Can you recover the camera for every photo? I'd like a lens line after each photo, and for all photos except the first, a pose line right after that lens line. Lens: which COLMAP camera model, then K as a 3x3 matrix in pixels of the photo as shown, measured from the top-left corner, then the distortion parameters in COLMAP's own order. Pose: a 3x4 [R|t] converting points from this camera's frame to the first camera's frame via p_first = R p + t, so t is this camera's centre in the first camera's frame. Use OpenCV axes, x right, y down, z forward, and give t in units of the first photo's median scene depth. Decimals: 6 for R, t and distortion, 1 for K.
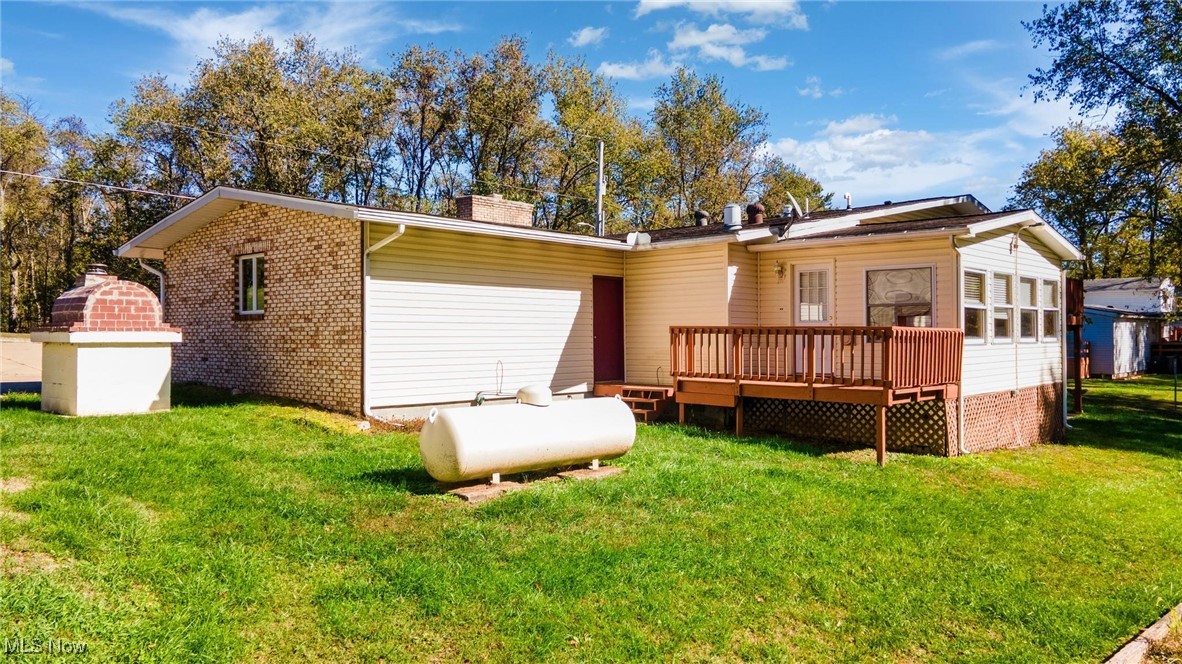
lens RADIAL K [[866.6, 0, 582.9], [0, 866.6, 326.8], [0, 0, 1]] dist [0.055967, 0.000298]
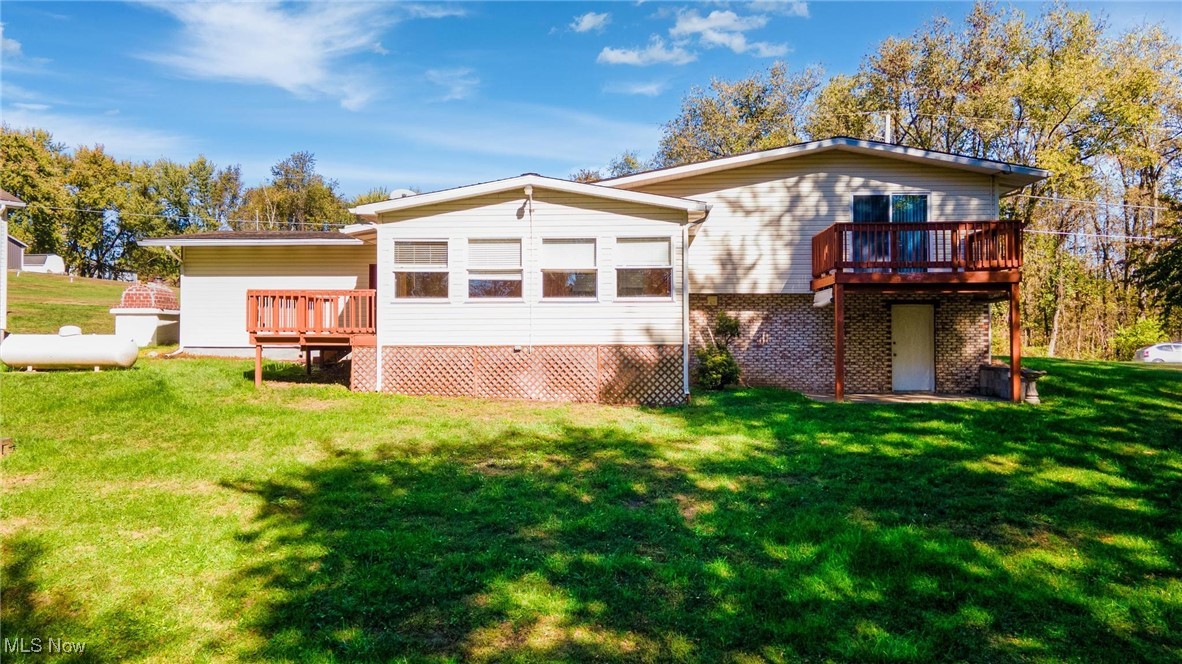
lens RADIAL K [[854.2, 0, 591.0], [0, 854.2, 332.0], [0, 0, 1]] dist [0.056551, 0.001907]
pose [[0.636973, -0.007143, -0.770853, 1.632033], [0.007730, 0.999966, -0.002878, 0.071073], [0.770848, -0.004125, 0.637006, 0.485884]]
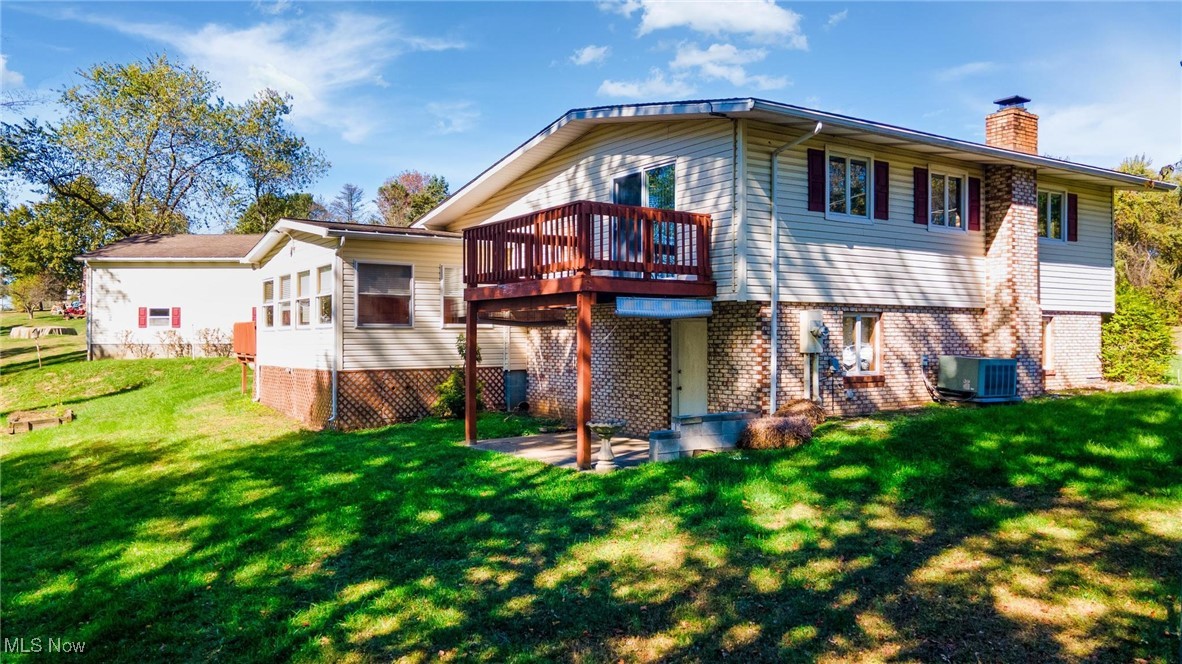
lens RADIAL K [[854.2, 0, 591.0], [0, 854.2, 332.0], [0, 0, 1]] dist [0.056551, 0.001907]
pose [[-0.235900, -0.006014, -0.971759, 1.896435], [0.014122, 0.999854, -0.009616, 0.047865], [0.971675, -0.015991, -0.235780, 2.056010]]
